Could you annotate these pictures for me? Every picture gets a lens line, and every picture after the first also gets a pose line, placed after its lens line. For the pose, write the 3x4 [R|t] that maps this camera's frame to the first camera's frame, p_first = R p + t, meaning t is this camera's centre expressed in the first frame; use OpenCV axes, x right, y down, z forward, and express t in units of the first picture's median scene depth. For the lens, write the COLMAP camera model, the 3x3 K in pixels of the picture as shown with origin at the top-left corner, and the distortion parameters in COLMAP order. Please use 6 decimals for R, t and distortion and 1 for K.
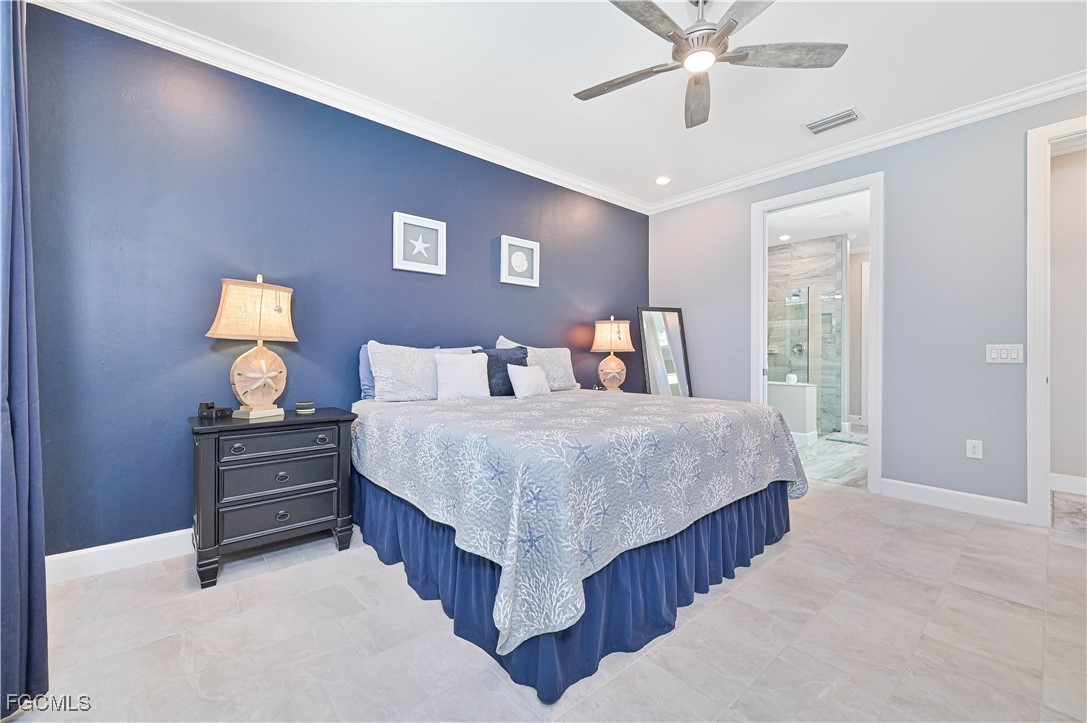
lens RADIAL K [[435.3, 0, 543.2], [0, 435.3, 352.8], [0, 0, 1]] dist [0.020782, 0.000636]
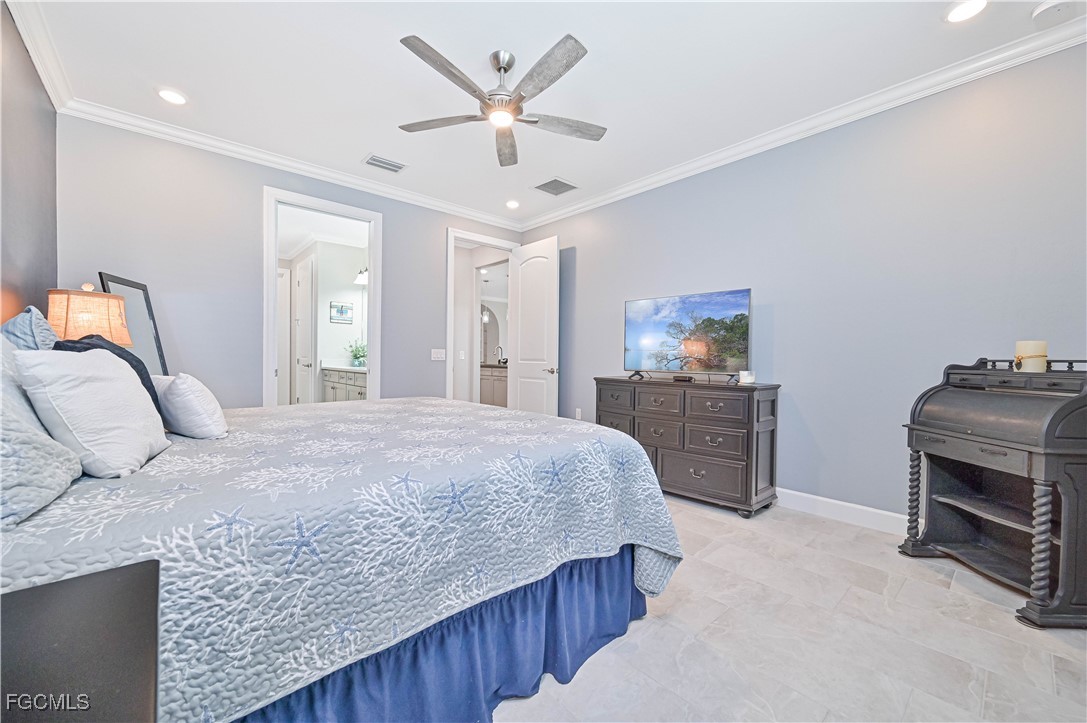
lens RADIAL K [[435.3, 0, 546.1], [0, 435.3, 362.1], [0, 0, 1]] dist [0.020782, 0.000636]
pose [[-0.016315, -0.017133, 0.999720, -0.618067], [-0.009591, 0.999810, 0.016978, -0.001941], [-0.999821, -0.009312, -0.016476, 0.621642]]
